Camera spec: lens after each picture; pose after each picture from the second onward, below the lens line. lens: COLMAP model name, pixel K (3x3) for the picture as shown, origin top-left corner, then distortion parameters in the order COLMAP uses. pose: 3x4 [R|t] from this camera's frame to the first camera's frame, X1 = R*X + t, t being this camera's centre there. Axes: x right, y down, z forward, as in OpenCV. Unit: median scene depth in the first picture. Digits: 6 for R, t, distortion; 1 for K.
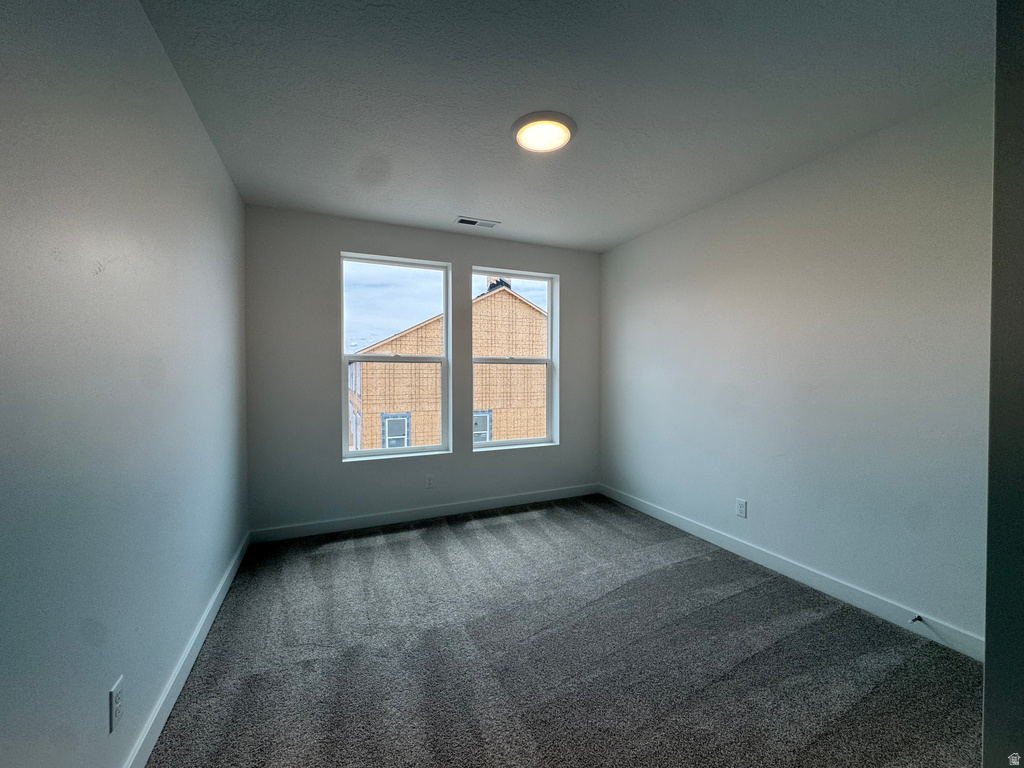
lens RADIAL K [[412.7, 0, 509.1], [0, 412.7, 378.8], [0, 0, 1]] dist [0.004008, 0.000939]
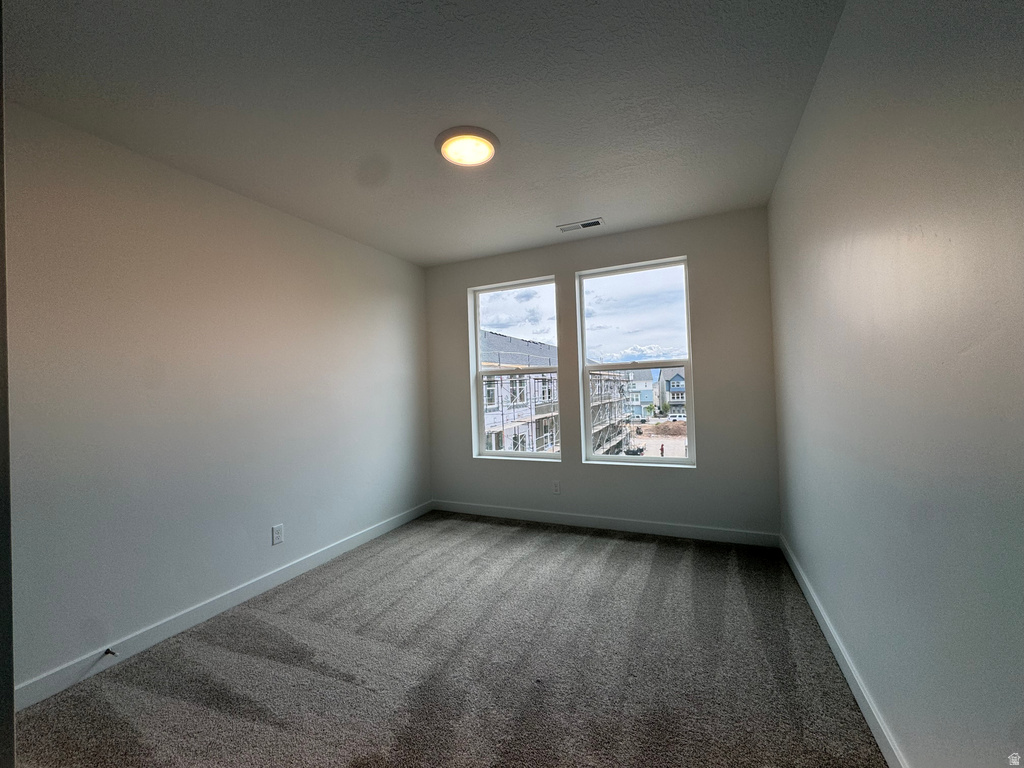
lens RADIAL K [[412.7, 0, 509.2], [0, 412.7, 380.5], [0, 0, 1]] dist [0.004008, 0.000939]
pose [[0.651702, -0.032882, -0.757762, 0.527749], [0.028251, 0.999419, -0.019072, -0.003732], [0.757948, -0.008978, 0.652253, 0.242234]]
